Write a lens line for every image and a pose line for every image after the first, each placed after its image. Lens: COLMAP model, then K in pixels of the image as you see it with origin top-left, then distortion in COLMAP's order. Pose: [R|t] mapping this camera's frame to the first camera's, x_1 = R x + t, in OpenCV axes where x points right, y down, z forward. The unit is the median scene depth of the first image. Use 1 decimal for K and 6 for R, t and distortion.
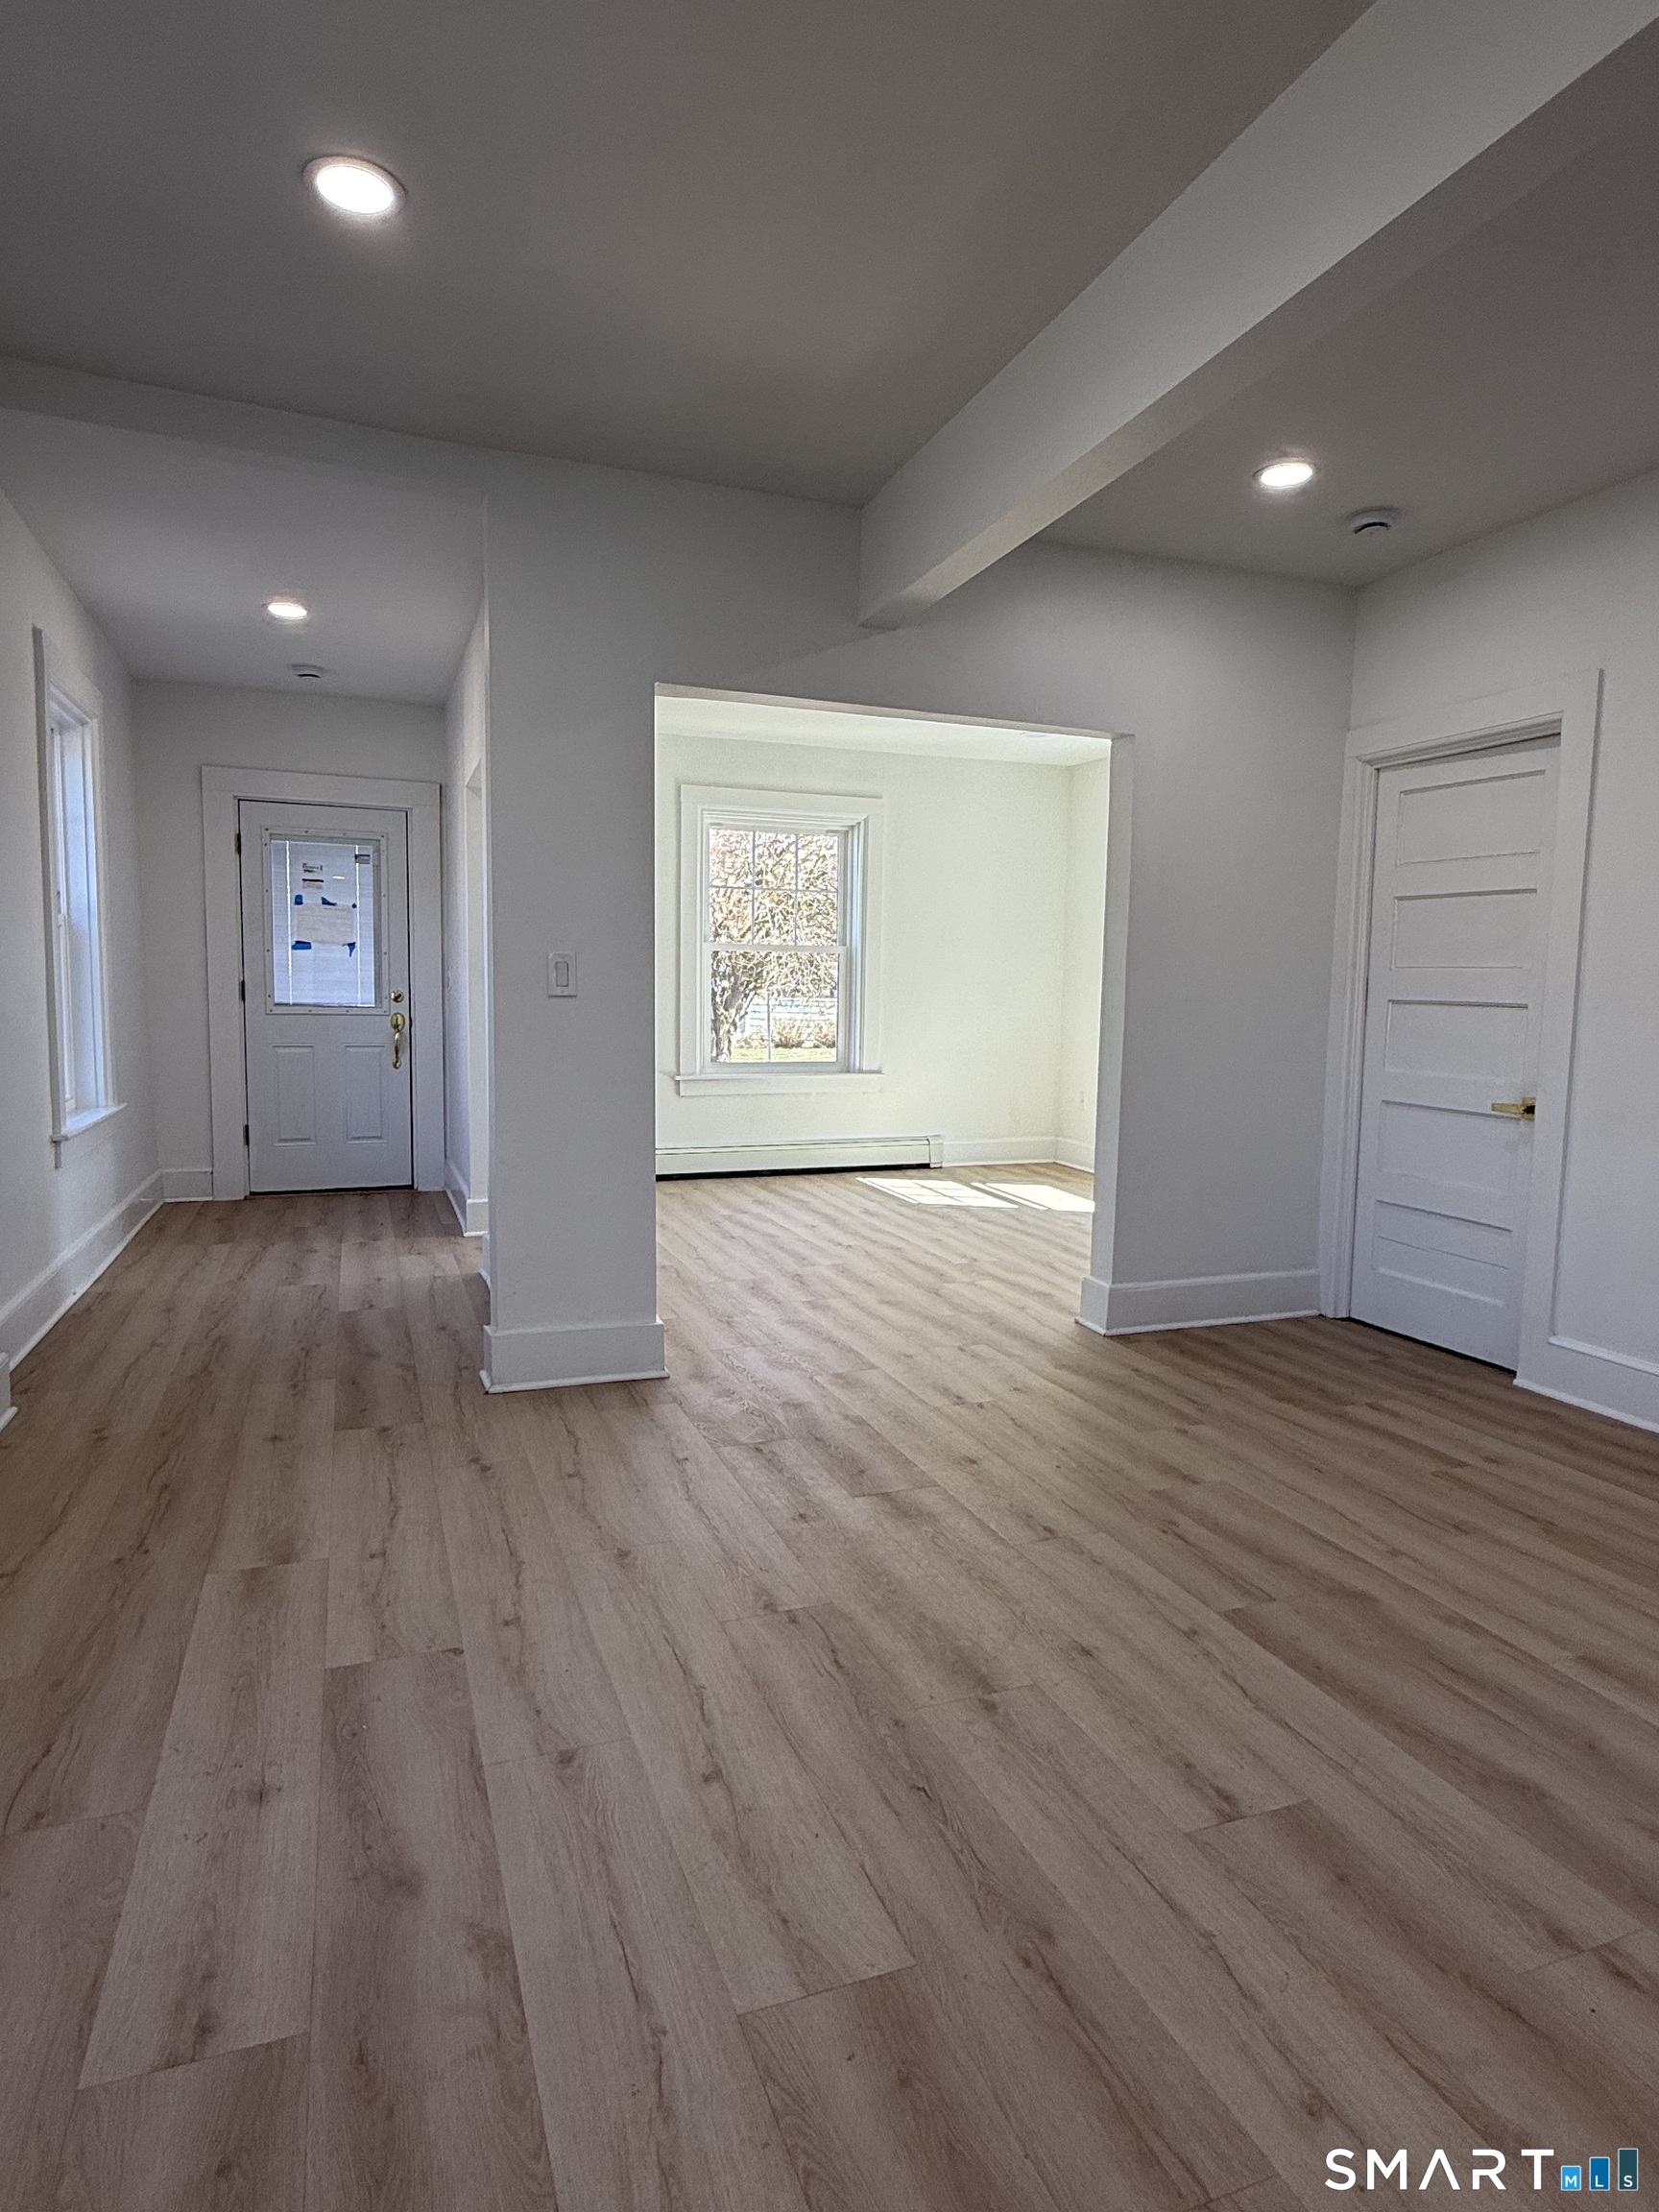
lens RADIAL K [[1254.6, 0, 837.8], [0, 1254.6, 1111.3], [0, 0, 1]] dist [-0.002935, 0.001734]
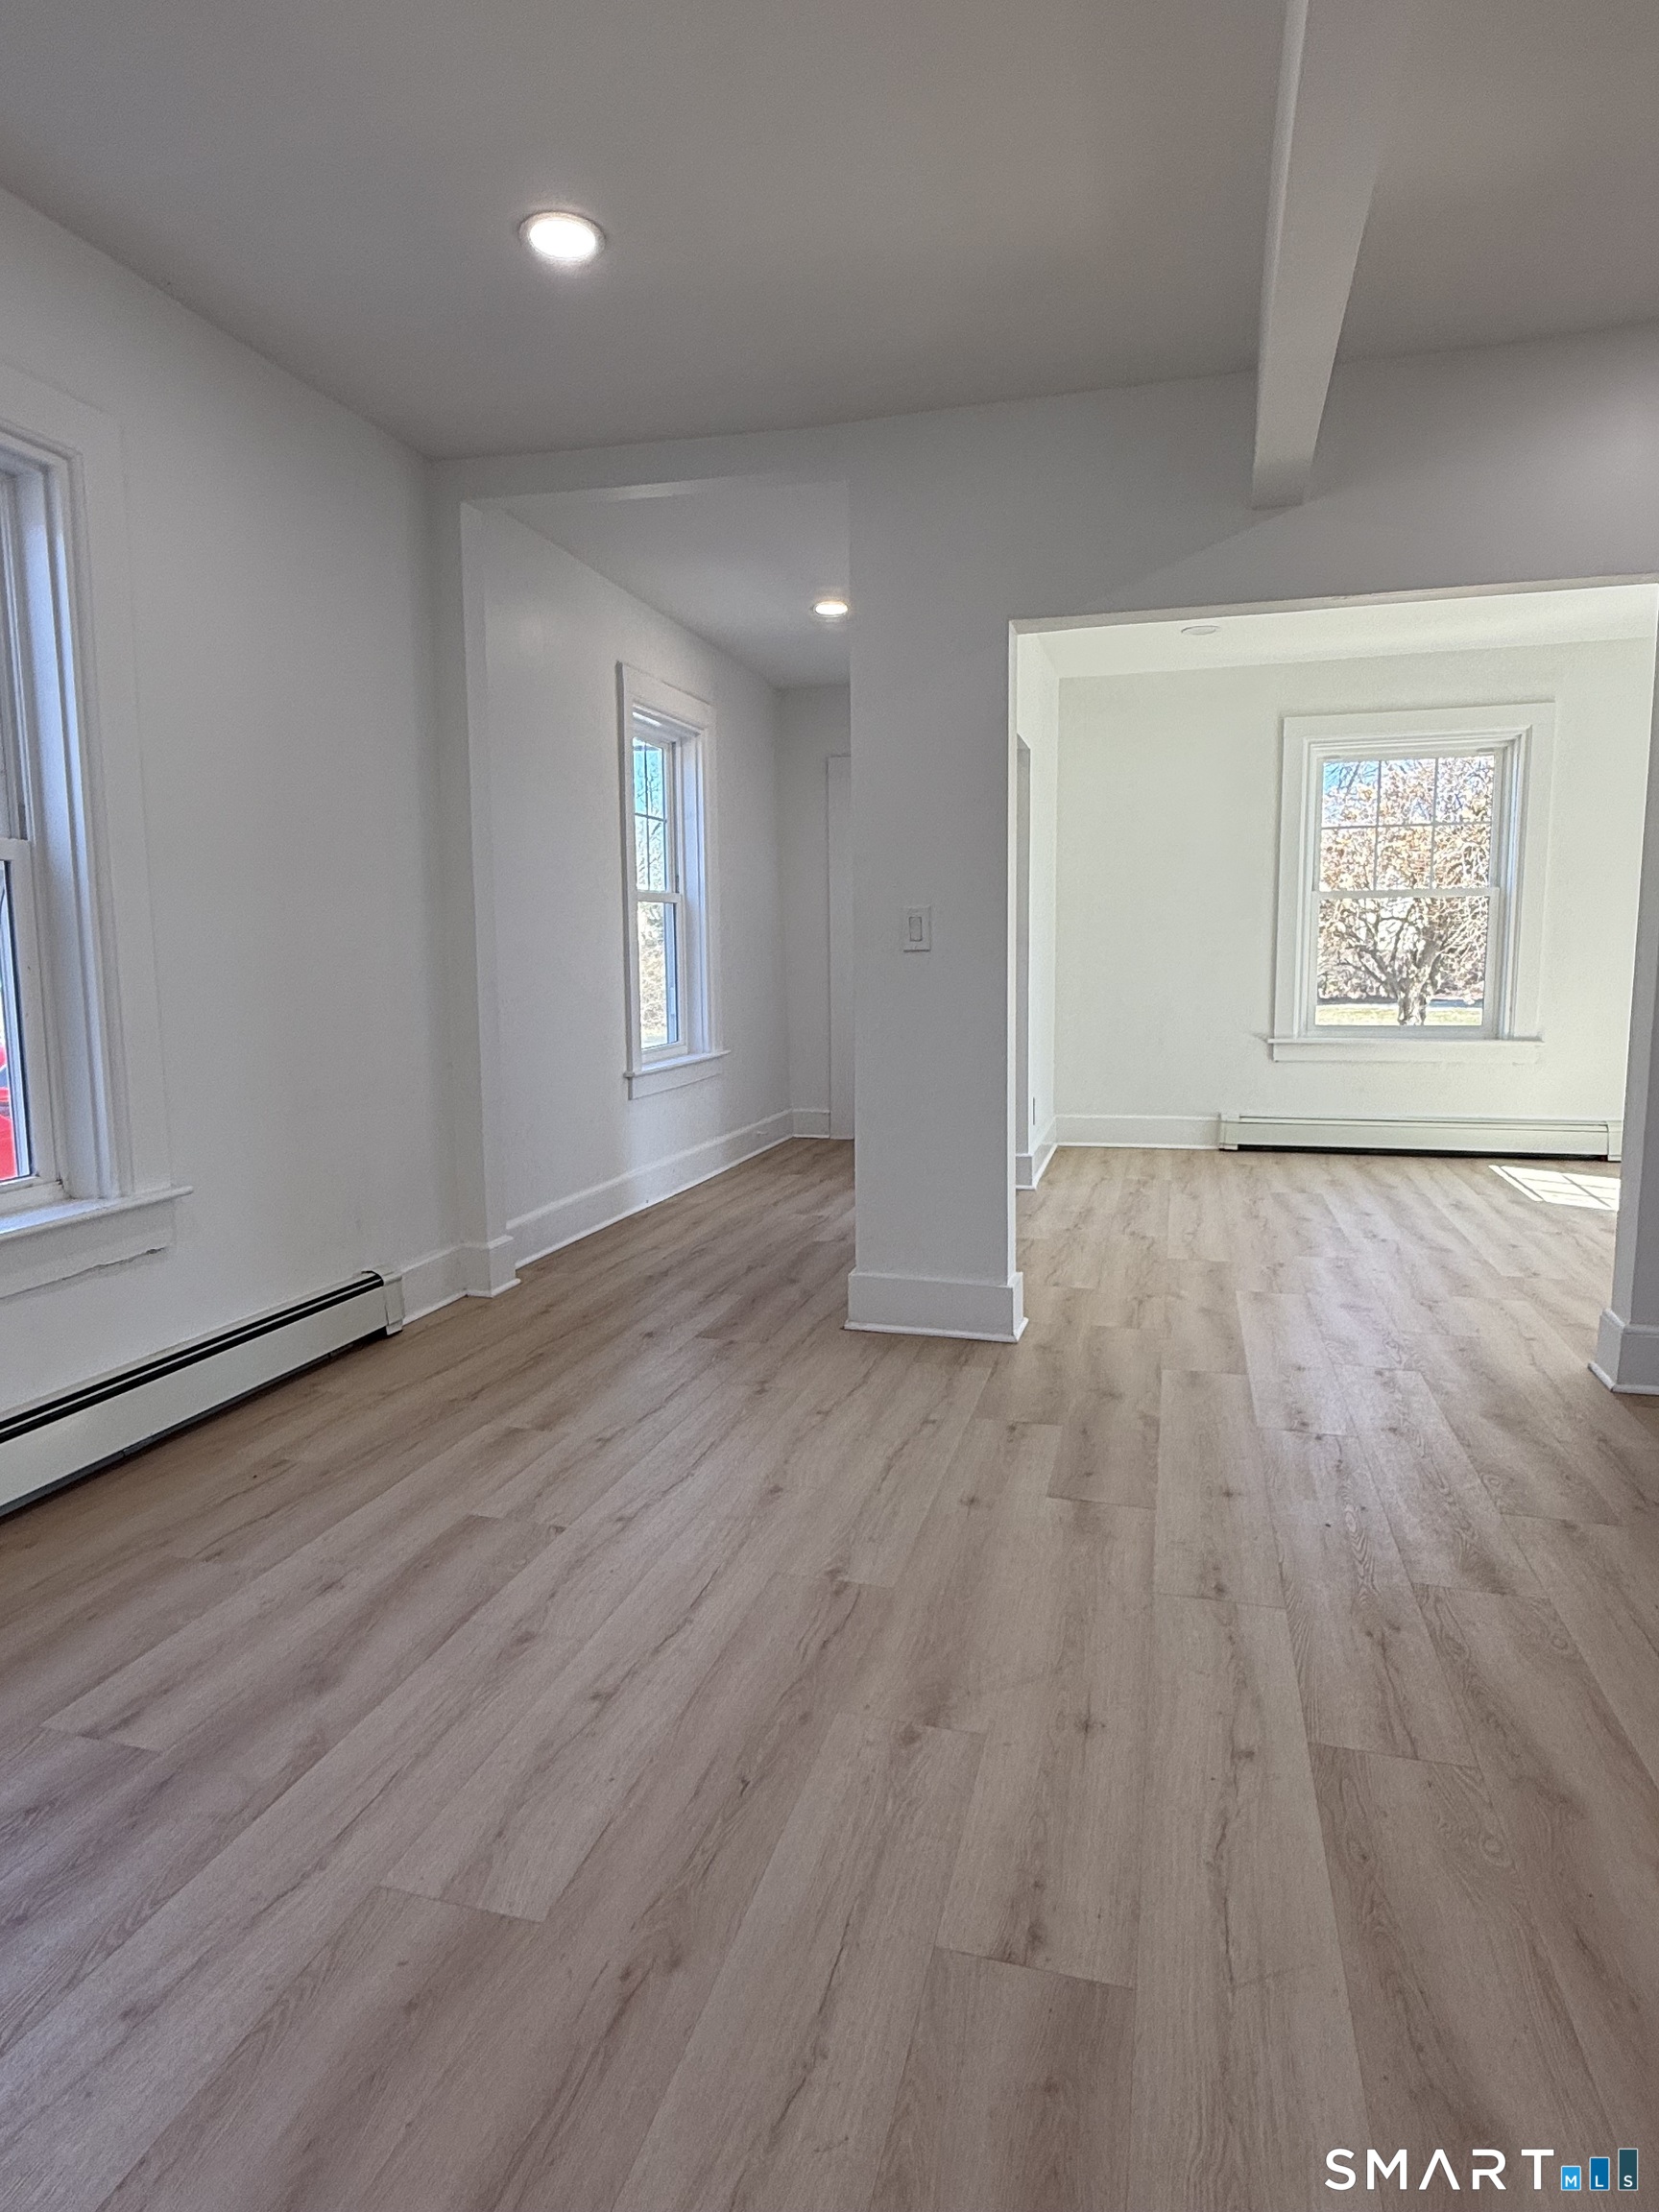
lens RADIAL K [[1254.6, 0, 842.4], [0, 1254.6, 1104.0], [0, 0, 1]] dist [-0.002935, 0.001734]
pose [[0.800215, 0.051107, -0.597531, 0.359058], [-0.037606, 0.998678, 0.035055, -0.001436], [0.598532, -0.005581, 0.801079, 0.159886]]
